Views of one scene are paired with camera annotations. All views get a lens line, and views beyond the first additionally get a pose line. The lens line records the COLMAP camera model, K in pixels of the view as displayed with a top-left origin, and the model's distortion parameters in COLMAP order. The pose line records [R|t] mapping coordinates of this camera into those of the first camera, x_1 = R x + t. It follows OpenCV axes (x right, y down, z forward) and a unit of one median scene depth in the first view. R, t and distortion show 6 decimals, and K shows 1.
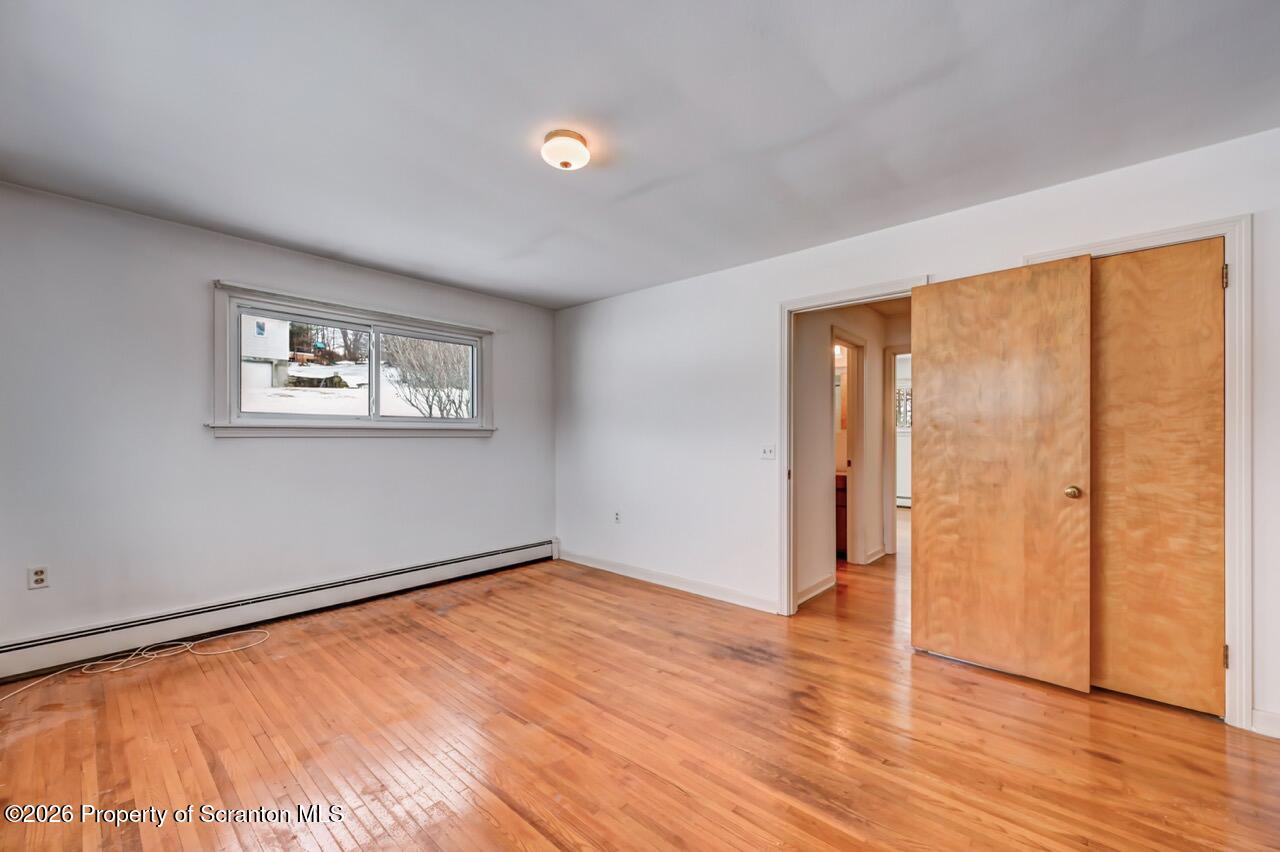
lens RADIAL K [[509.5, 0, 645.0], [0, 509.5, 433.3], [0, 0, 1]] dist [-0.002584, -0.000557]
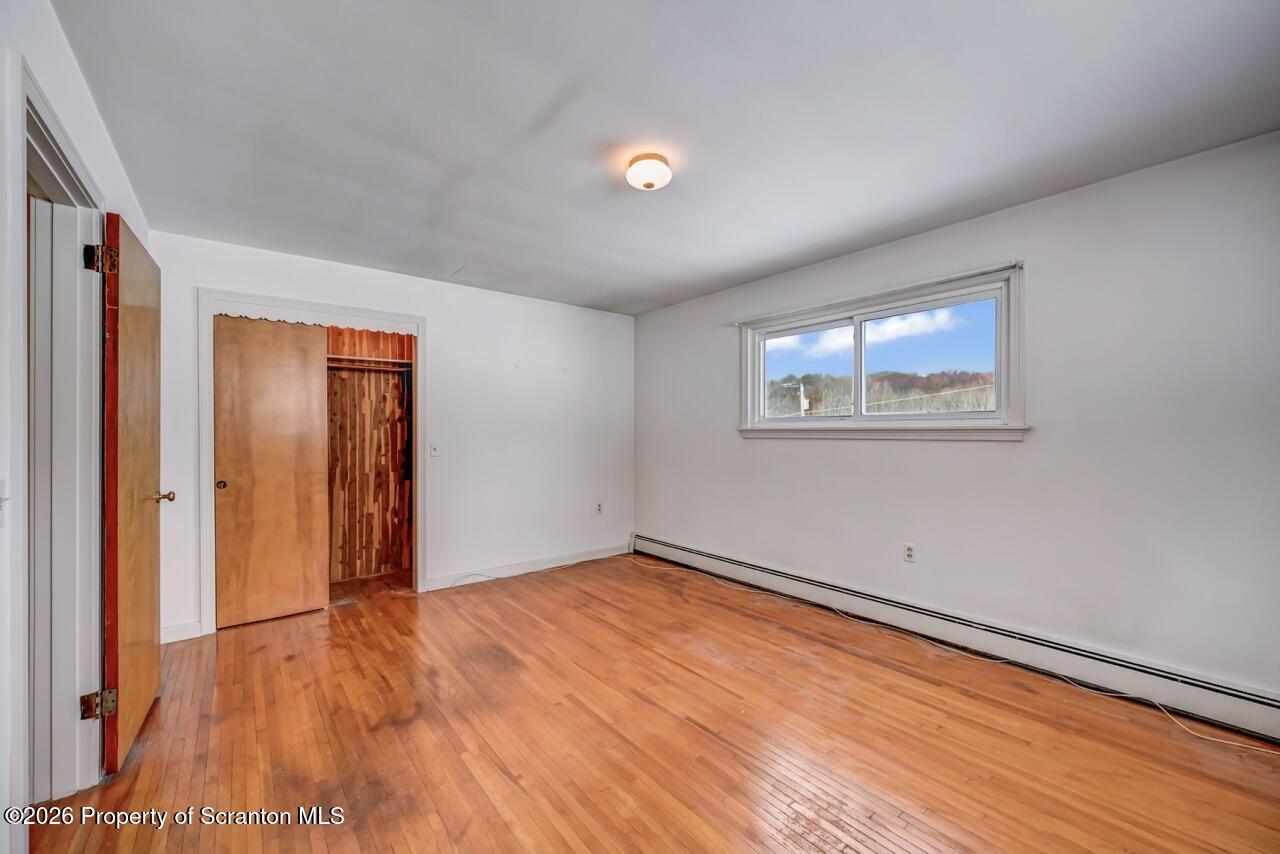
lens RADIAL K [[506.0, 0, 637.7], [0, 506.0, 430.2], [0, 0, 1]] dist [-0.004139, 0.000461]
pose [[-0.983822, 0.003059, 0.179125, -0.298644], [0.001450, 0.999957, -0.009111, -0.010182], [-0.179145, -0.008704, -0.983784, 1.894628]]
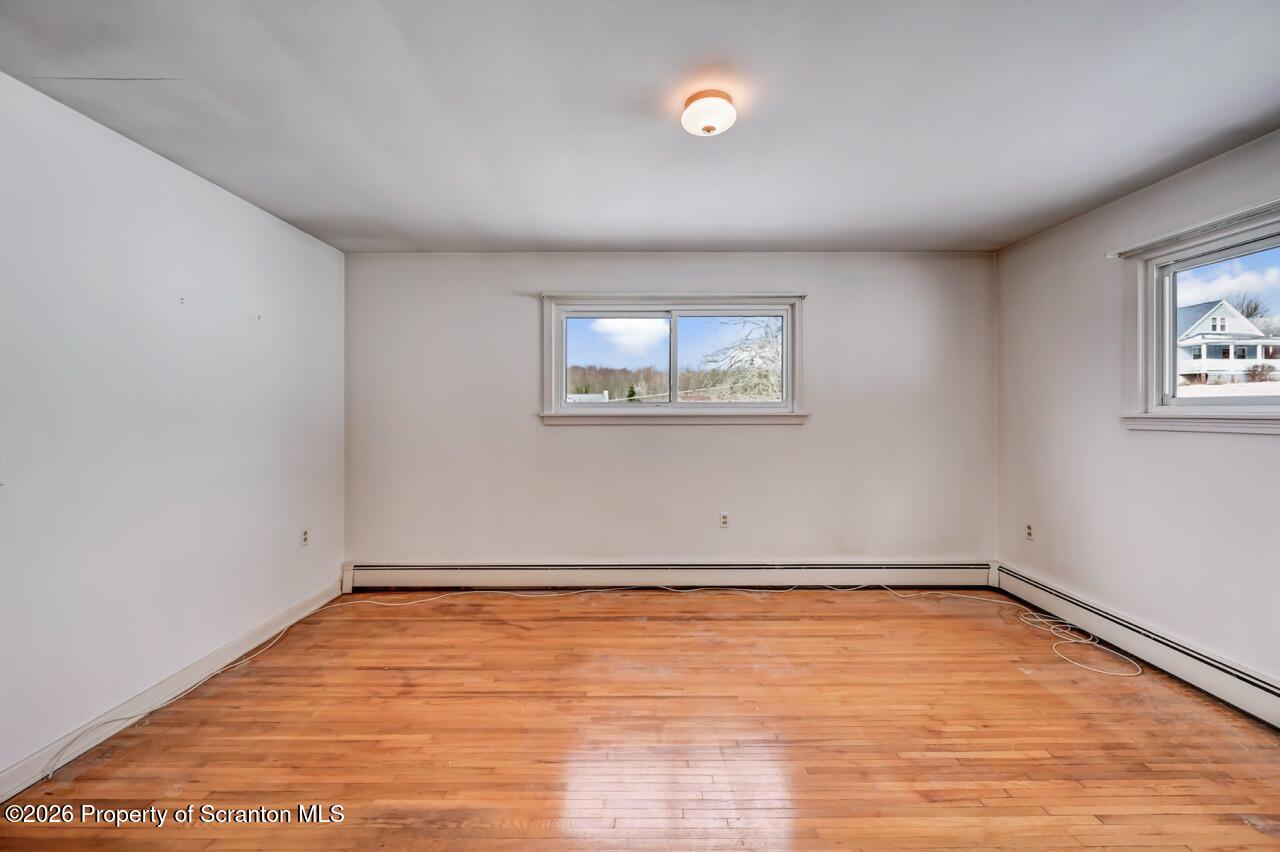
lens RADIAL K [[509.5, 0, 645.1], [0, 509.5, 409.7], [0, 0, 1]] dist [-0.002584, -0.000557]
pose [[-0.749136, 0.001250, -0.662415, 0.476078], [0.007110, 0.999956, -0.006154, -0.034598], [0.662378, -0.009320, -0.749112, 1.476098]]
